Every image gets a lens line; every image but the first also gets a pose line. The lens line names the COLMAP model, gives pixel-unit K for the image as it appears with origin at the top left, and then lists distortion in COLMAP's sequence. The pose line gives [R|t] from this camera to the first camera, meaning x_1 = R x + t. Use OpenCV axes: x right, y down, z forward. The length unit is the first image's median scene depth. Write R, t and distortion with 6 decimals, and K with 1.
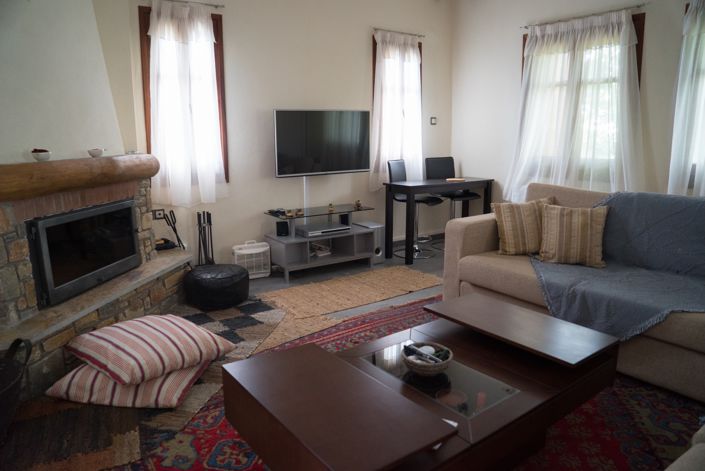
lens RADIAL K [[481.7, 0, 352.5], [0, 481.7, 235.5], [0, 0, 1]] dist [-0.126070, 0.037402]
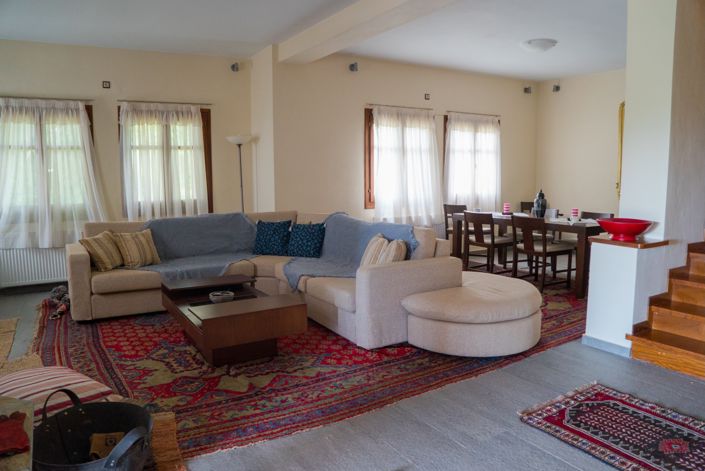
lens RADIAL K [[481.7, 0, 352.5], [0, 481.7, 235.5], [0, 0, 1]] dist [-0.126070, 0.037402]
pose [[0.076360, -0.117461, 0.990137, -0.847701], [0.196868, 0.975264, 0.100514, -0.051062], [-0.977452, 0.187251, 0.097595, 0.075651]]
